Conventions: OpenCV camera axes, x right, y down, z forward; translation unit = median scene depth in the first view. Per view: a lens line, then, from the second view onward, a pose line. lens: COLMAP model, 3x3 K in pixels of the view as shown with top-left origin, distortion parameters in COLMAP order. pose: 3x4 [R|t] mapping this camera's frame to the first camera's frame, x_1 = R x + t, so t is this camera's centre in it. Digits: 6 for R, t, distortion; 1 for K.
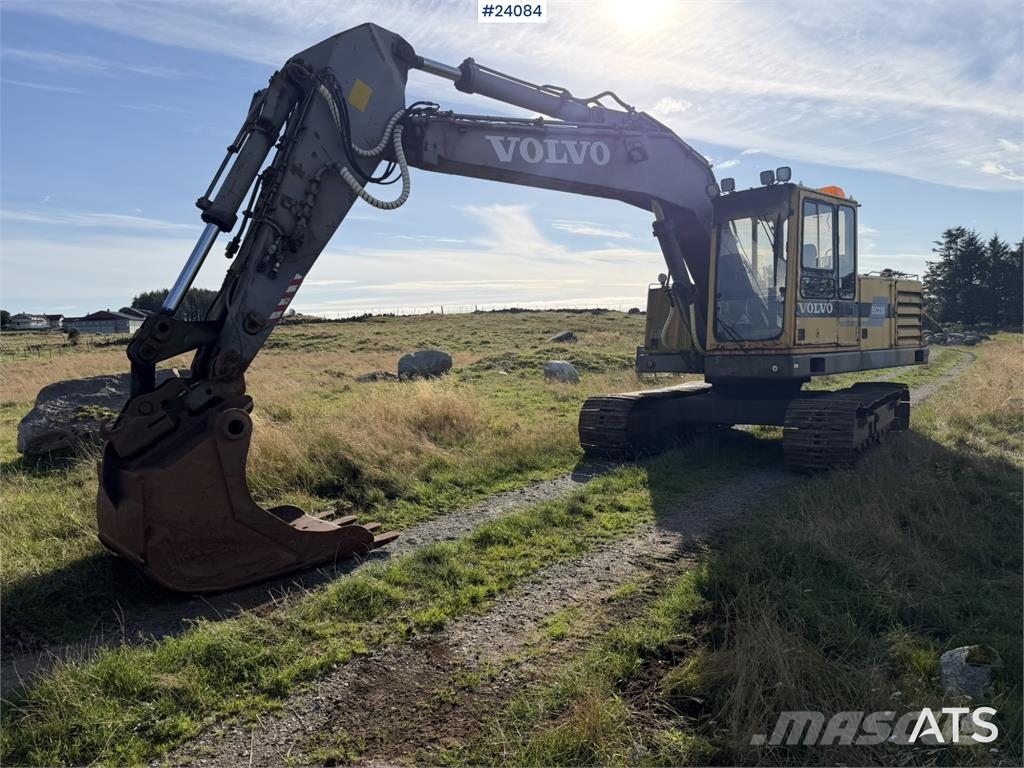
lens RADIAL K [[711.0, 0, 508.6], [0, 711.0, 379.6], [0, 0, 1]] dist [0.128072, -0.193354]
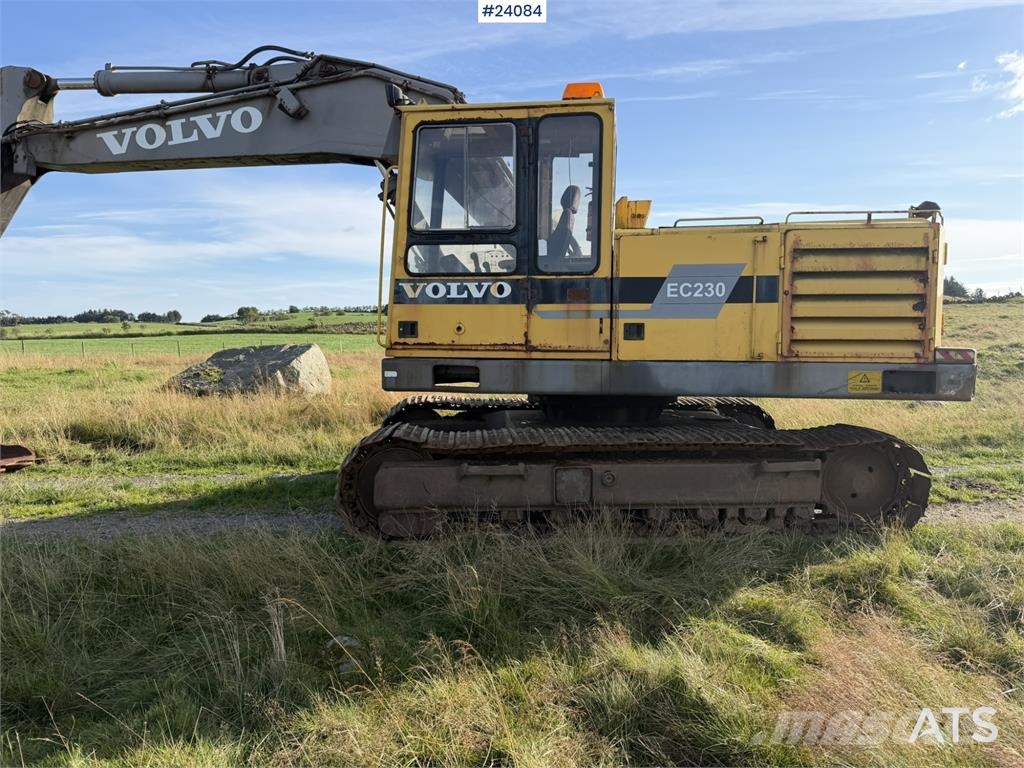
lens RADIAL K [[711.0, 0, 509.7], [0, 711.0, 376.3], [0, 0, 1]] dist [0.105316, -0.145032]
pose [[0.640022, 0.074735, -0.764713, 0.981420], [-0.058848, 0.997103, 0.048193, -0.055965], [0.766099, 0.014157, 0.642566, 0.636258]]
